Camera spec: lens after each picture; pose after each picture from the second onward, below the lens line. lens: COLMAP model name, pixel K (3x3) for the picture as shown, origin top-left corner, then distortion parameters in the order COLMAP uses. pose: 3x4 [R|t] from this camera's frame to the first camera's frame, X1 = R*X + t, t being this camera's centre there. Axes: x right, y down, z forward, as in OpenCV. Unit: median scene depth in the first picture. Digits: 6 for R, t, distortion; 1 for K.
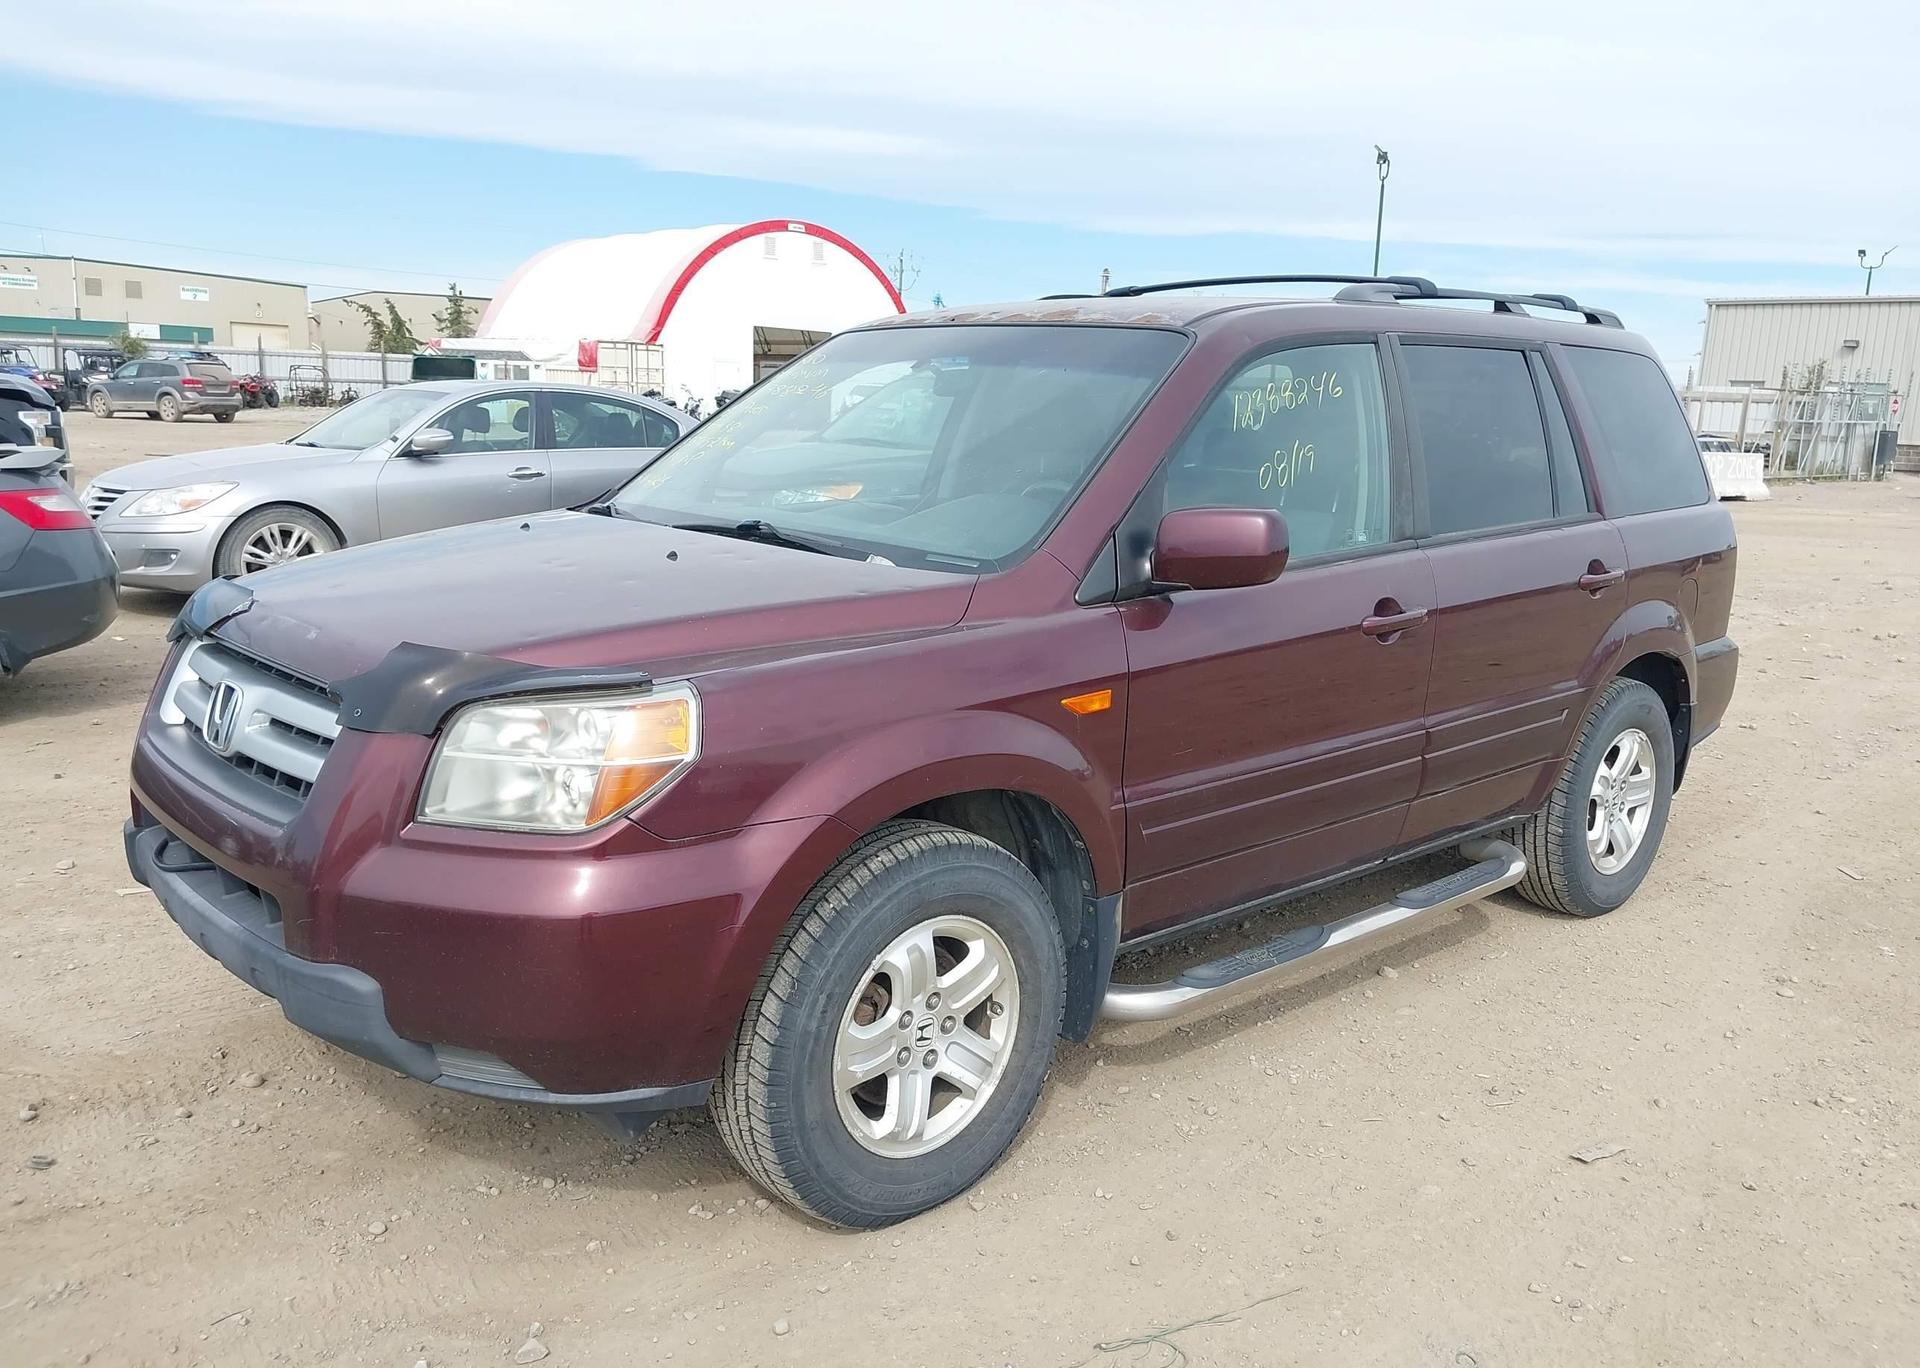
lens RADIAL K [[1535.0, 0, 980.0], [0, 1535.0, 672.9], [0, 0, 1]] dist [0.049570, -0.076891]
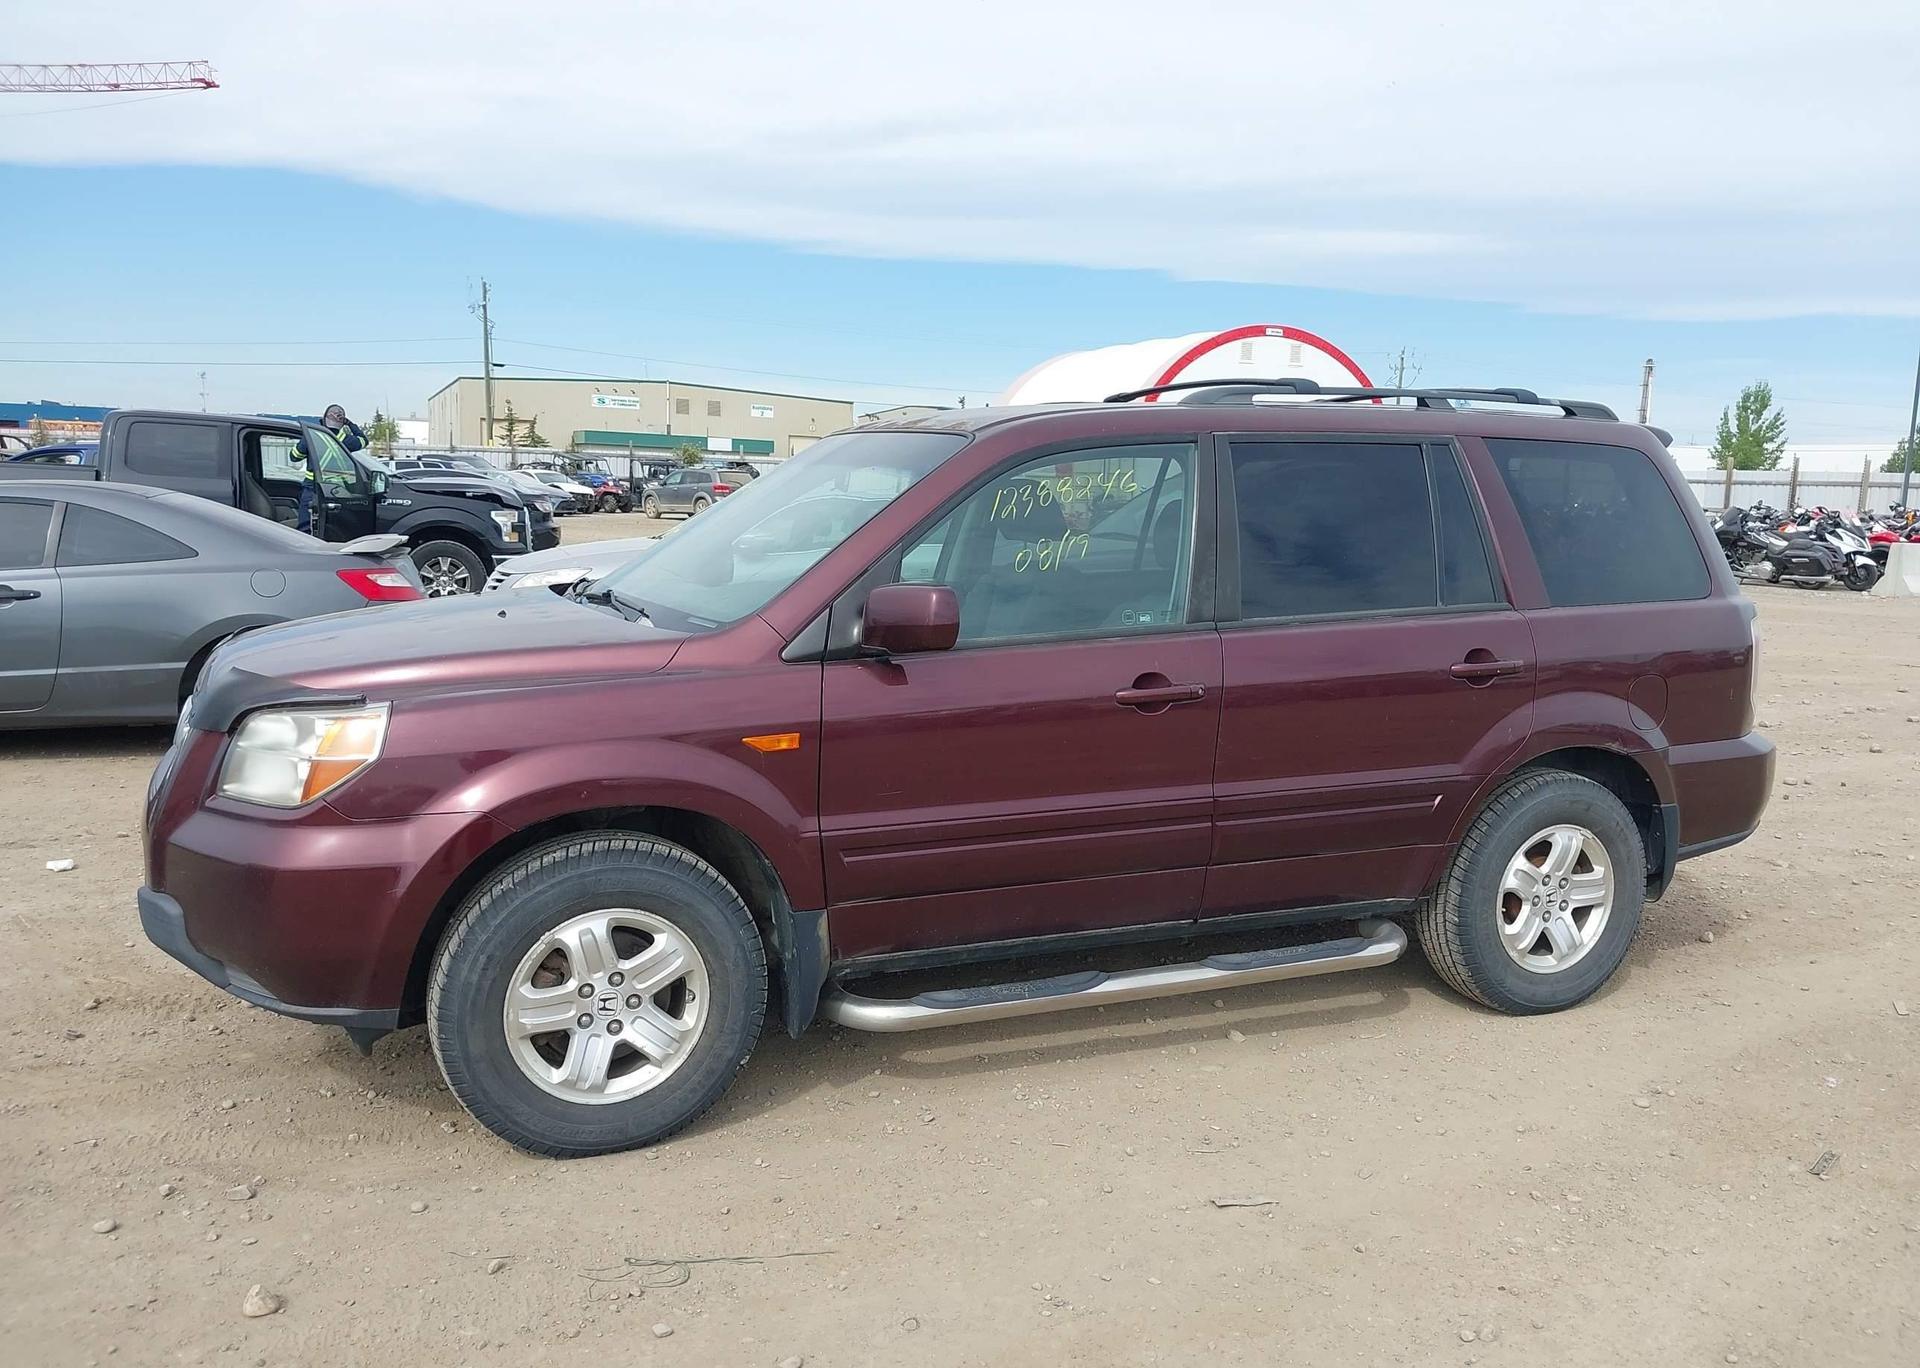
lens RADIAL K [[1535.0, 0, 985.0], [0, 1535.0, 689.4], [0, 0, 1]] dist [0.049570, -0.076891]
pose [[0.945219, 0.036515, -0.324388, 0.536078], [-0.053944, 0.997534, -0.044897, 0.019924], [0.321948, 0.059936, 0.944858, -0.063476]]
